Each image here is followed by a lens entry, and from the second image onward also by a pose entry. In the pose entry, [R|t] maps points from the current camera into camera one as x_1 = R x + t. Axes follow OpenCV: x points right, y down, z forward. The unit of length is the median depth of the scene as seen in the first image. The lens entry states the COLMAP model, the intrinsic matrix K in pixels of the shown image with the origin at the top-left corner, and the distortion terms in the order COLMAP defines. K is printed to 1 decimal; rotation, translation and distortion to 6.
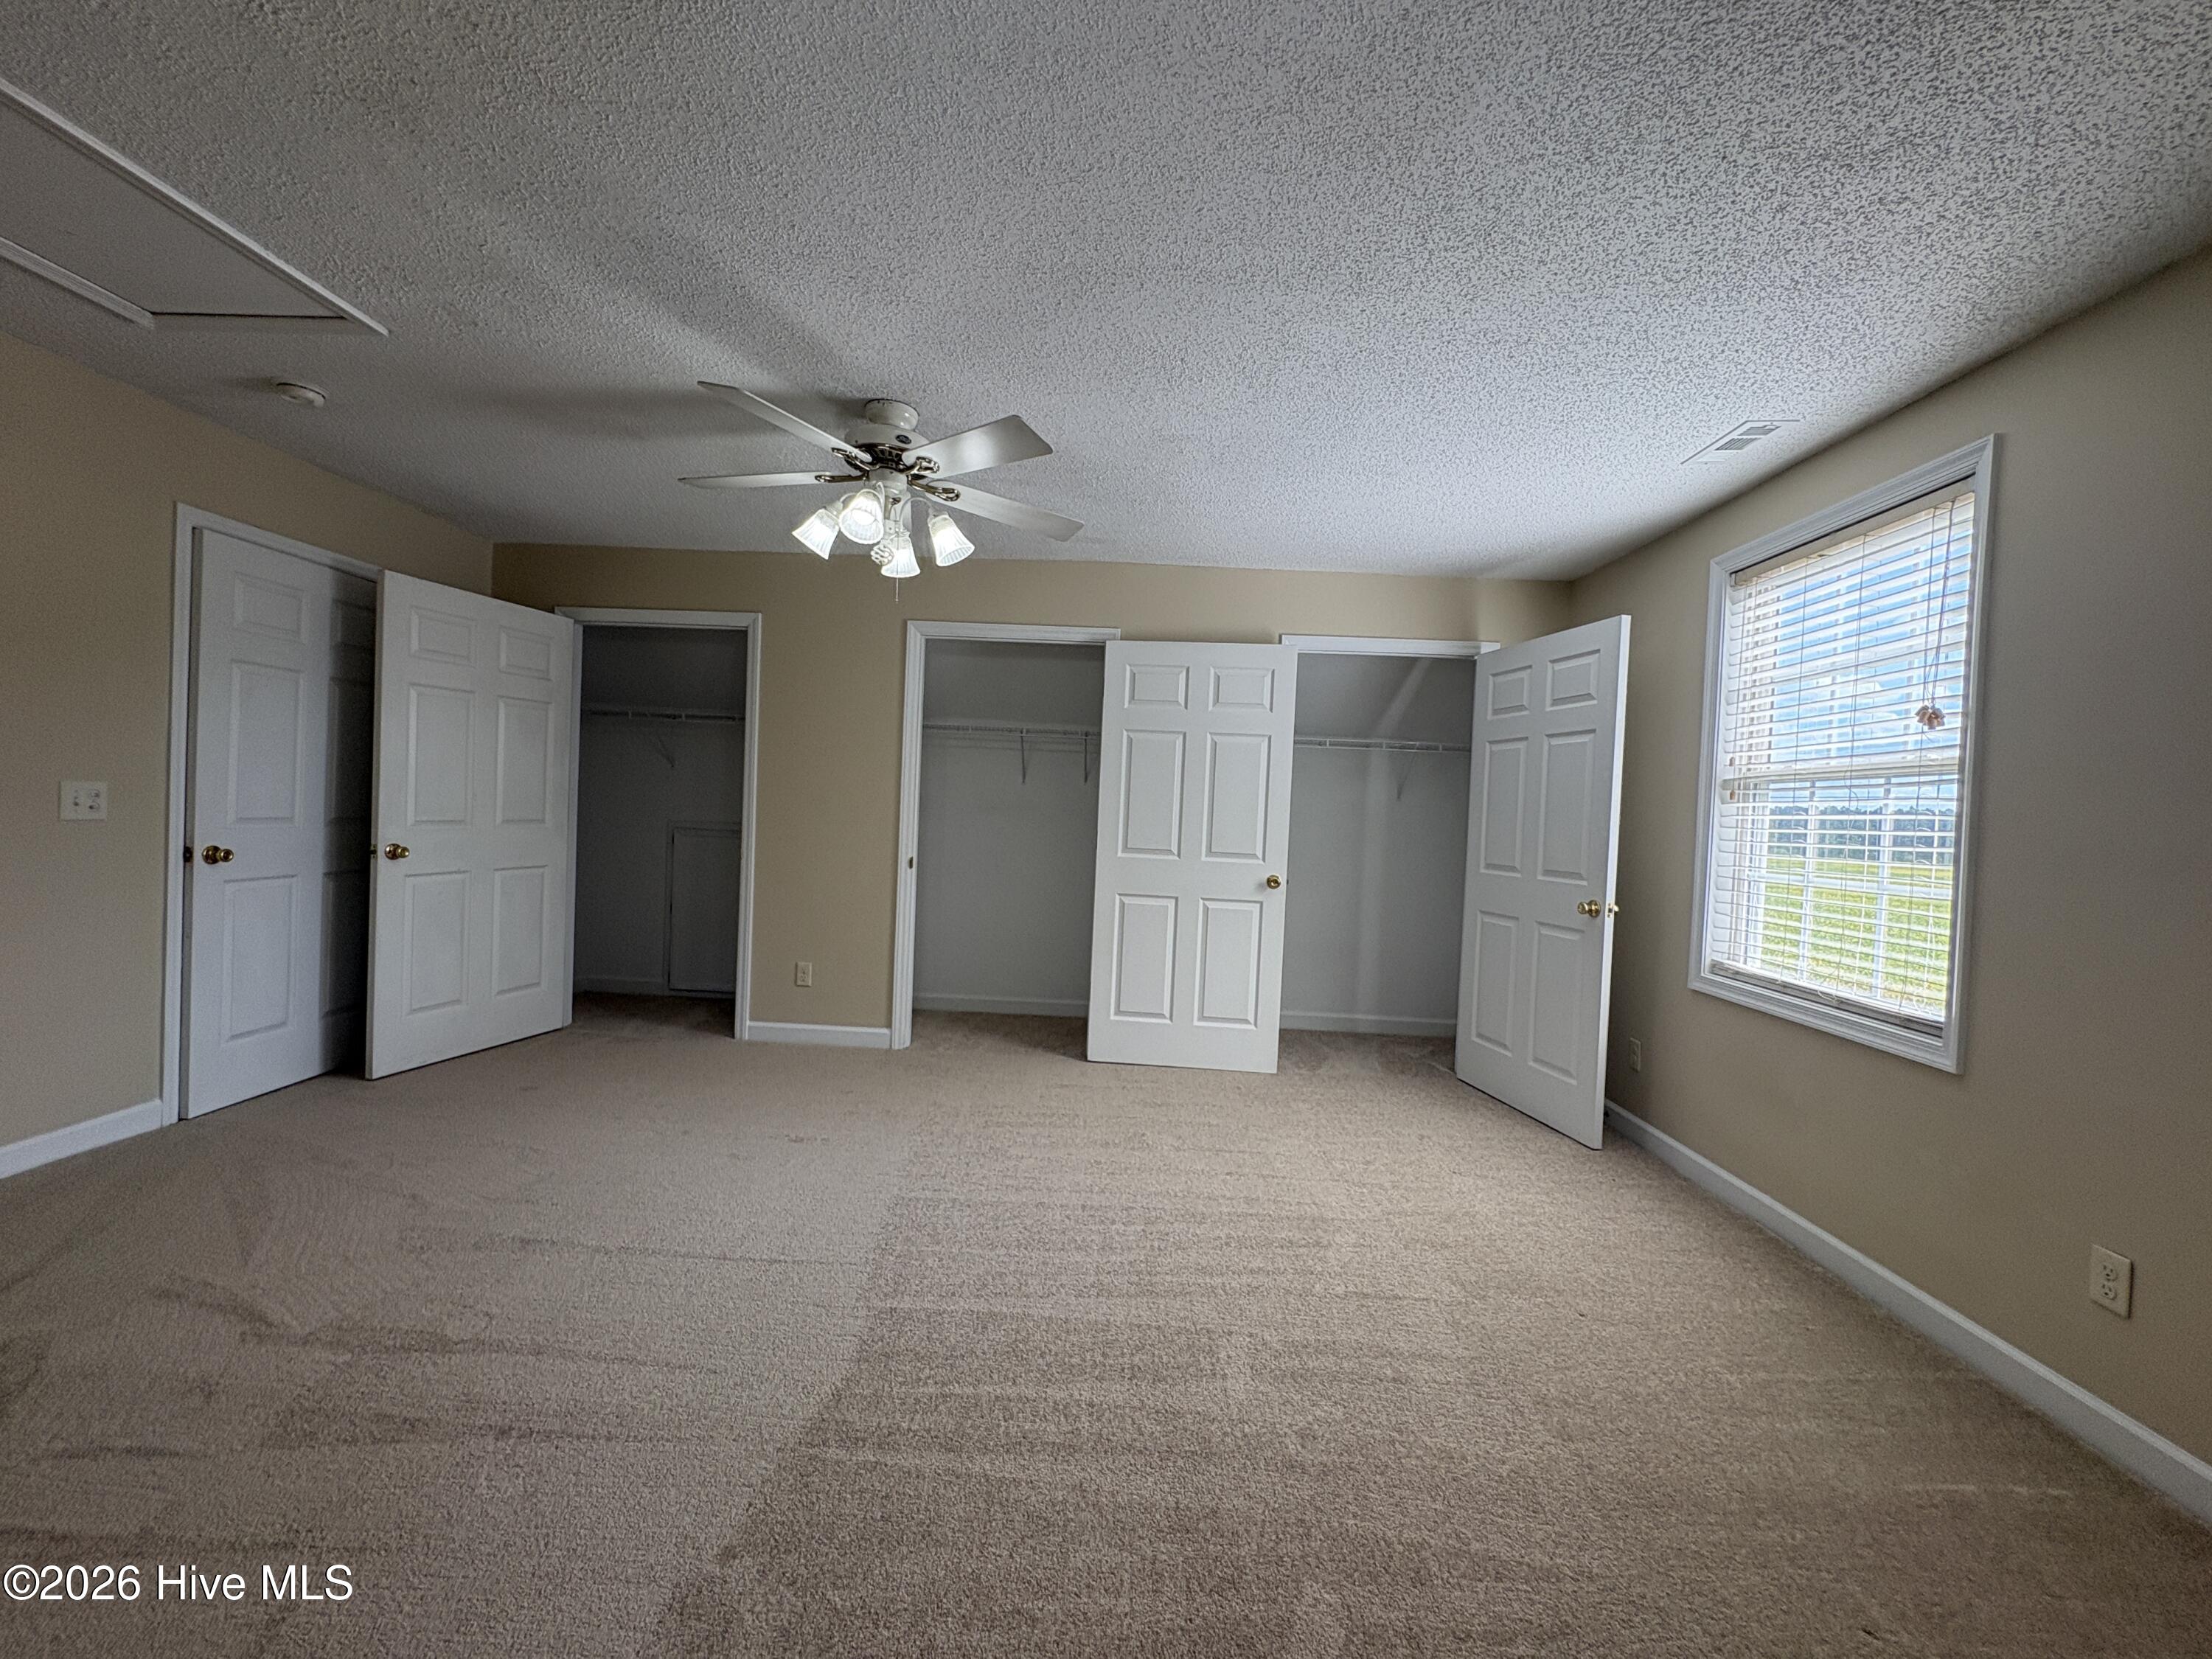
lens RADIAL K [[891.7, 0, 1101.7], [0, 891.7, 829.3], [0, 0, 1]] dist [-0.000044, 0.000418]
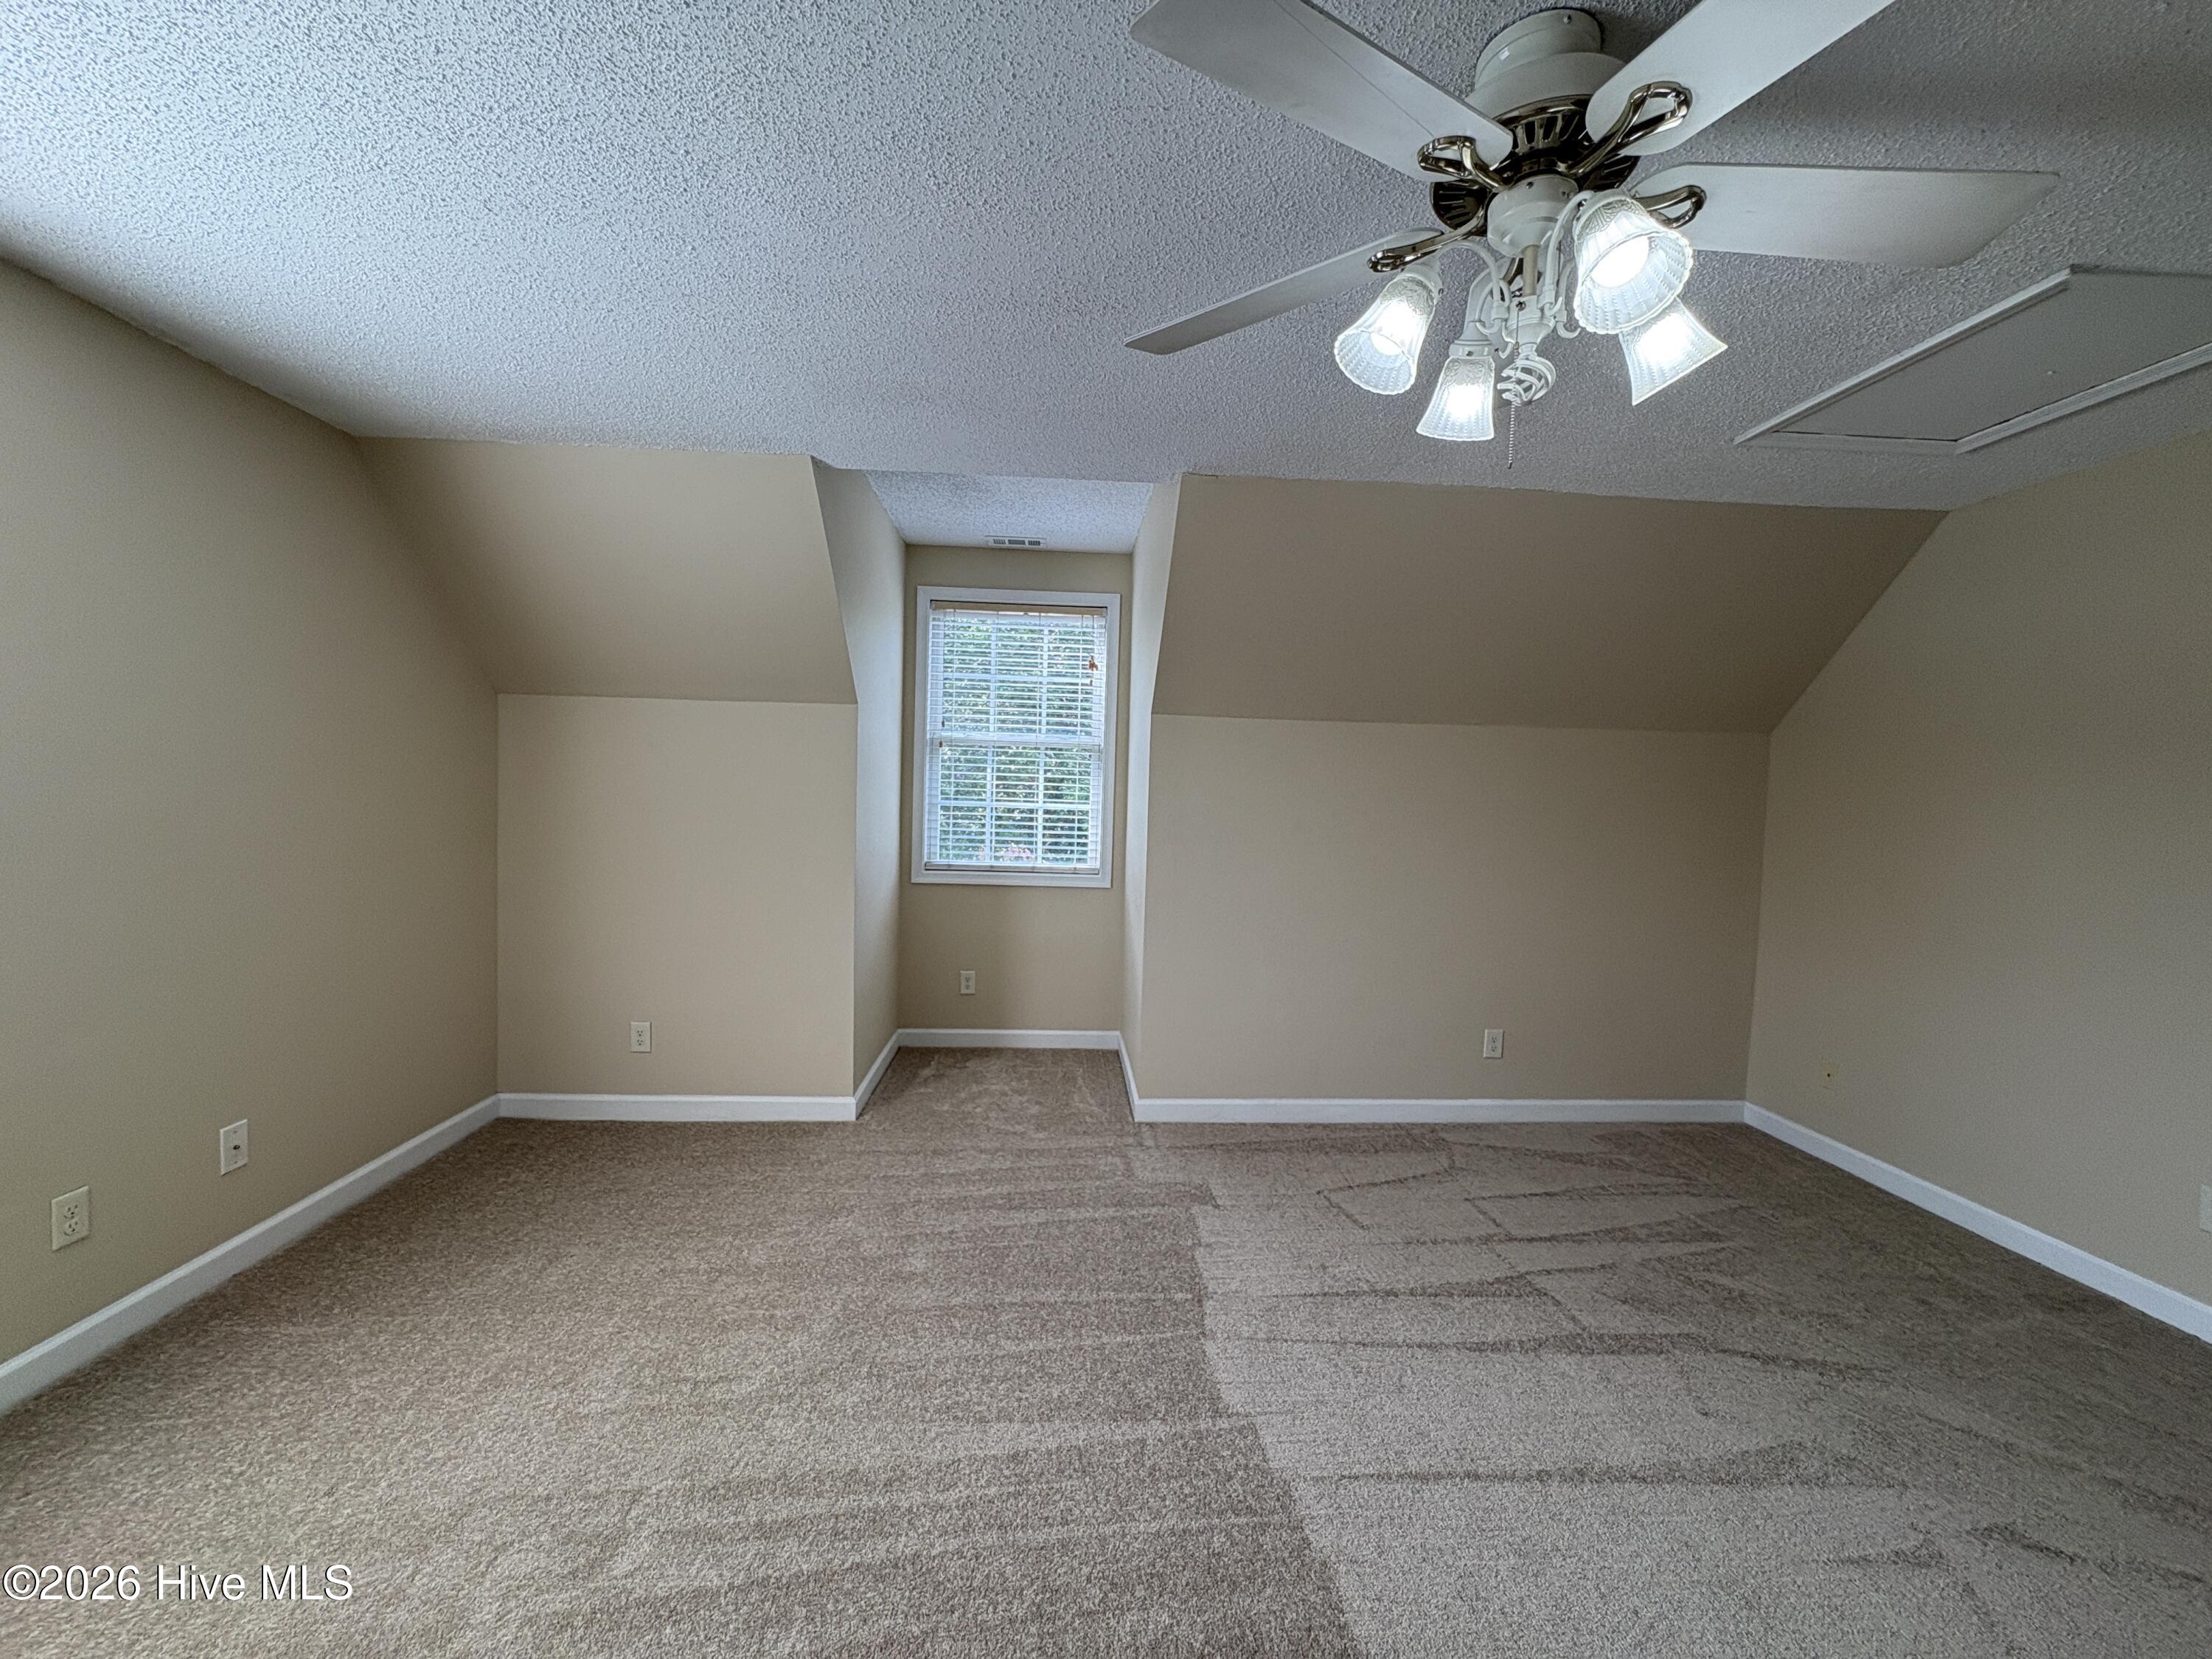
lens RADIAL K [[891.7, 0, 1110.8], [0, 891.7, 830.8], [0, 0, 1]] dist [-0.000044, 0.000418]
pose [[-0.989395, -0.064394, -0.130195, 0.022818], [-0.072192, 0.995813, 0.056081, -0.123097], [0.126038, 0.064885, -0.989901, 2.151950]]
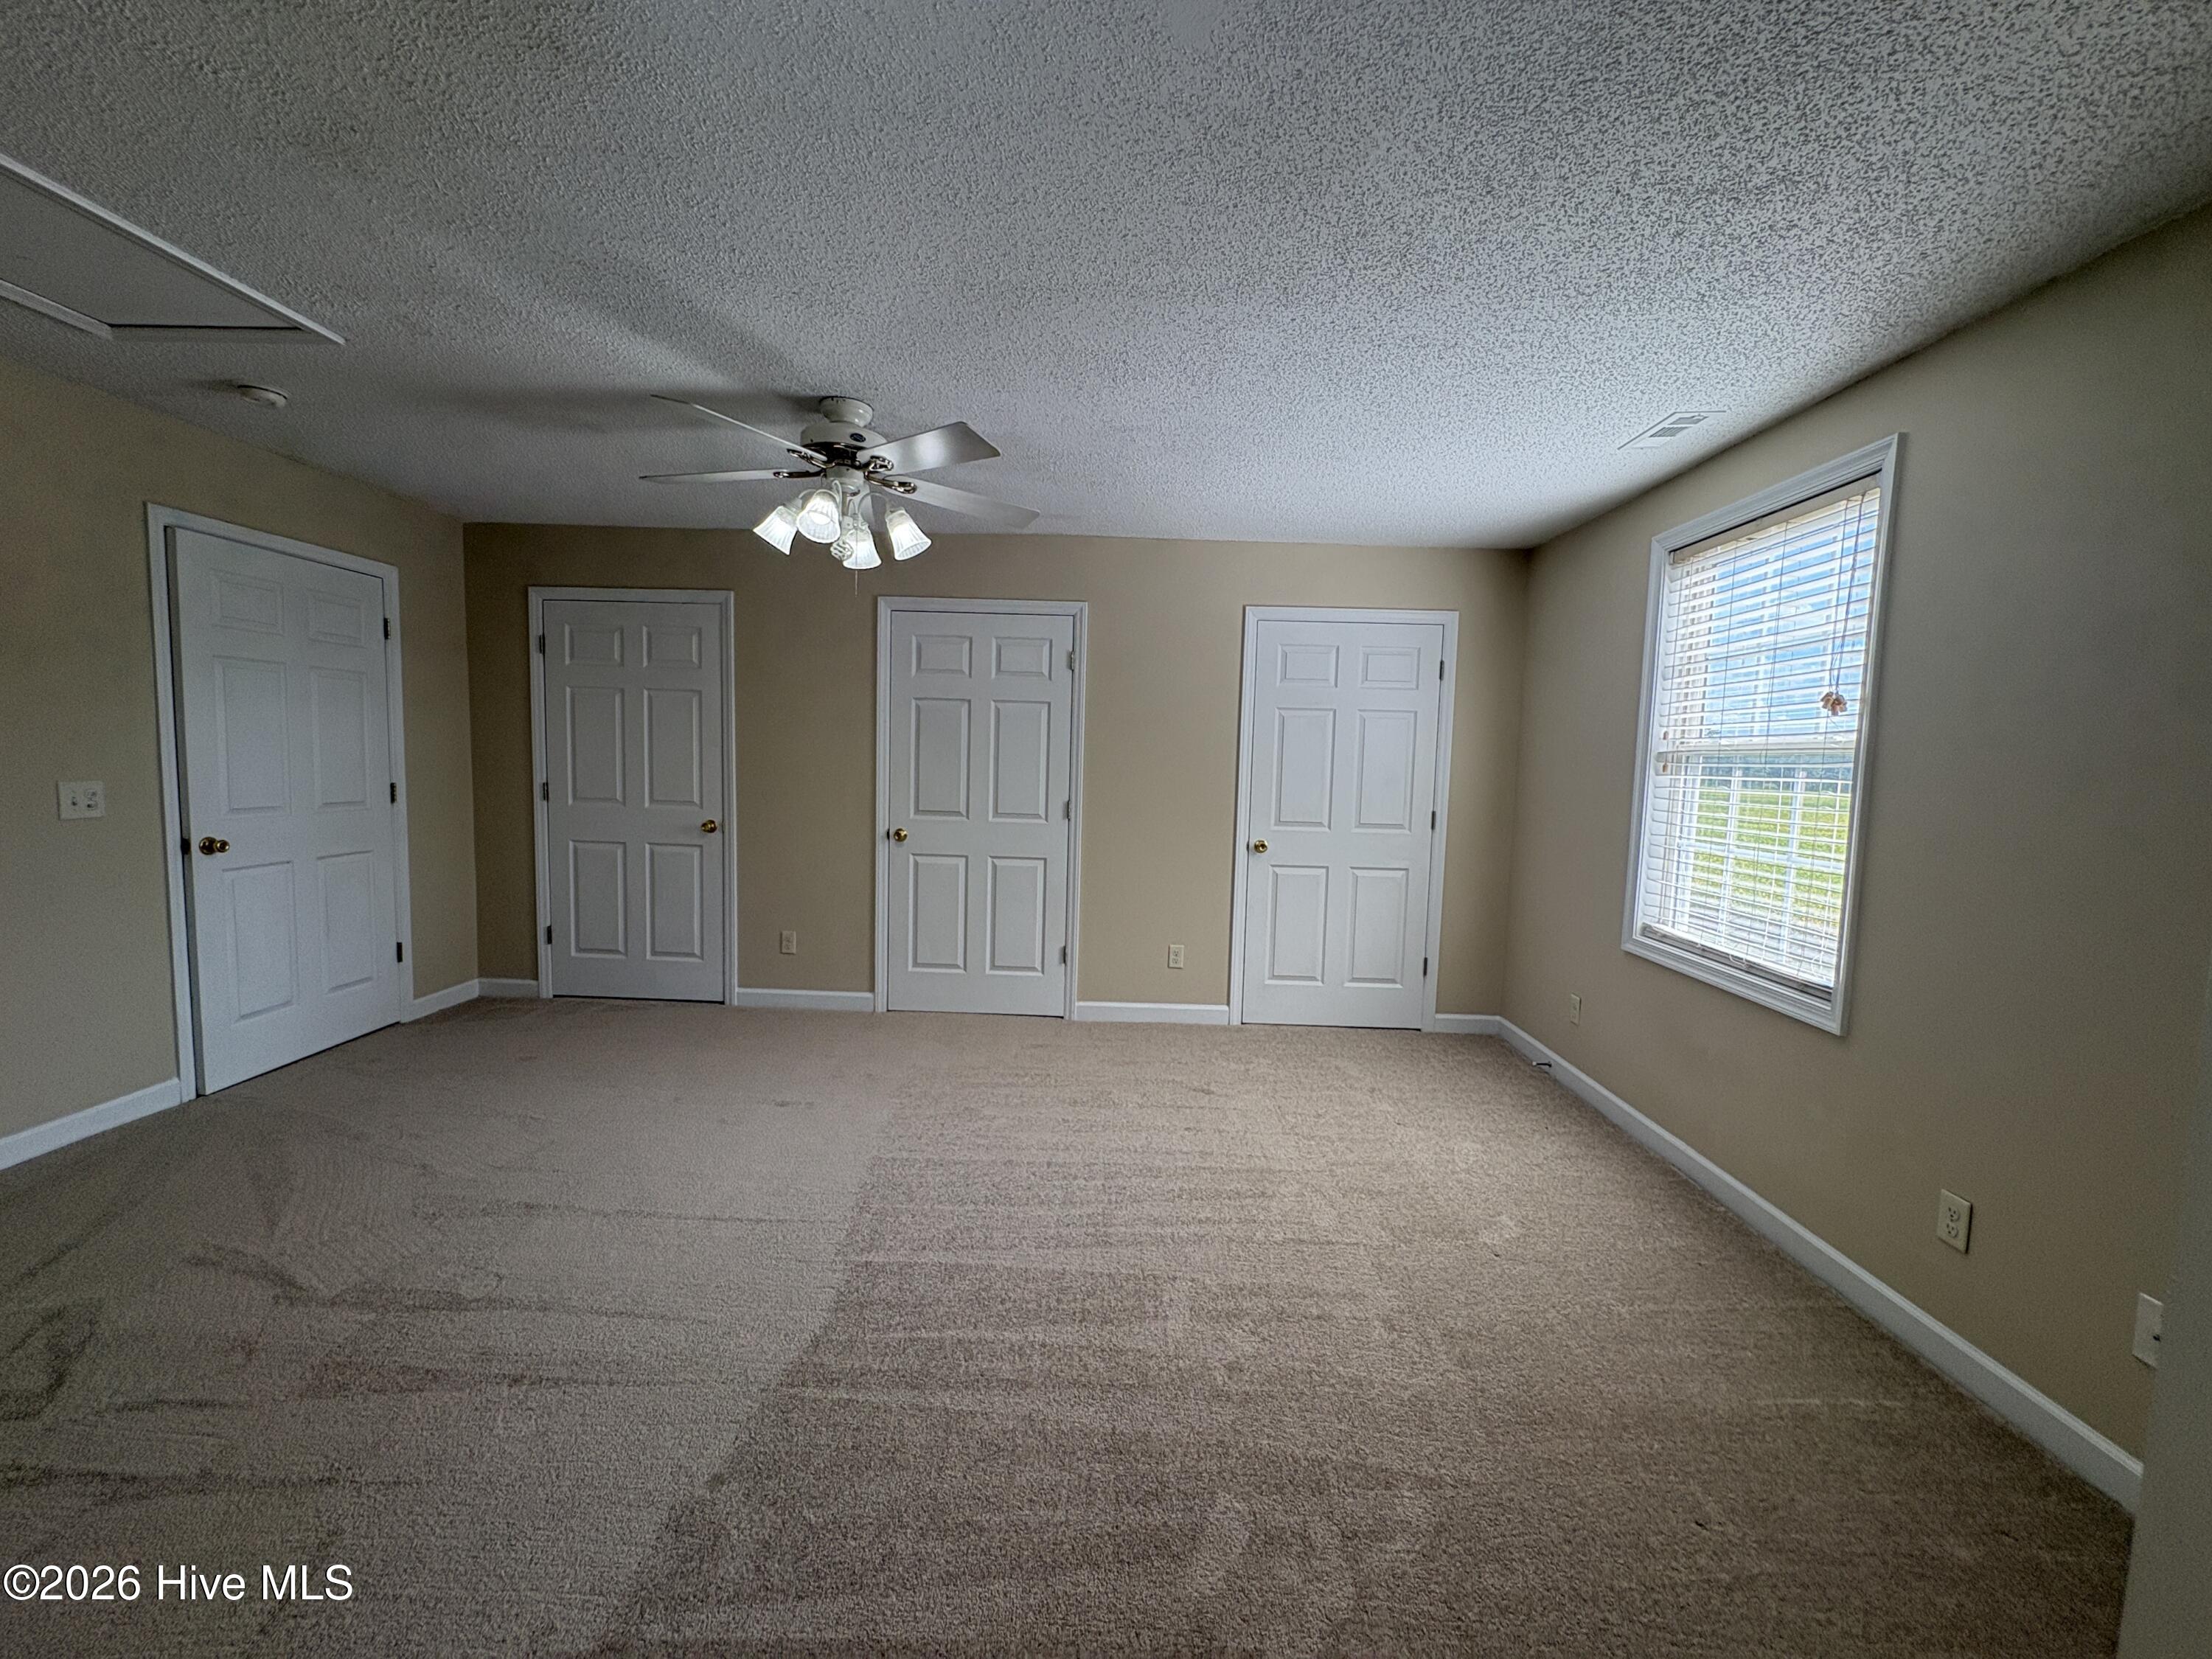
lens RADIAL K [[891.7, 0, 1103.0], [0, 891.7, 830.1], [0, 0, 1]] dist [-0.000044, 0.000418]
pose [[0.999865, -0.014977, 0.006788, 0.062851], [0.014511, 0.997835, 0.064147, -0.067930], [-0.007734, -0.064040, 0.997917, -0.072990]]
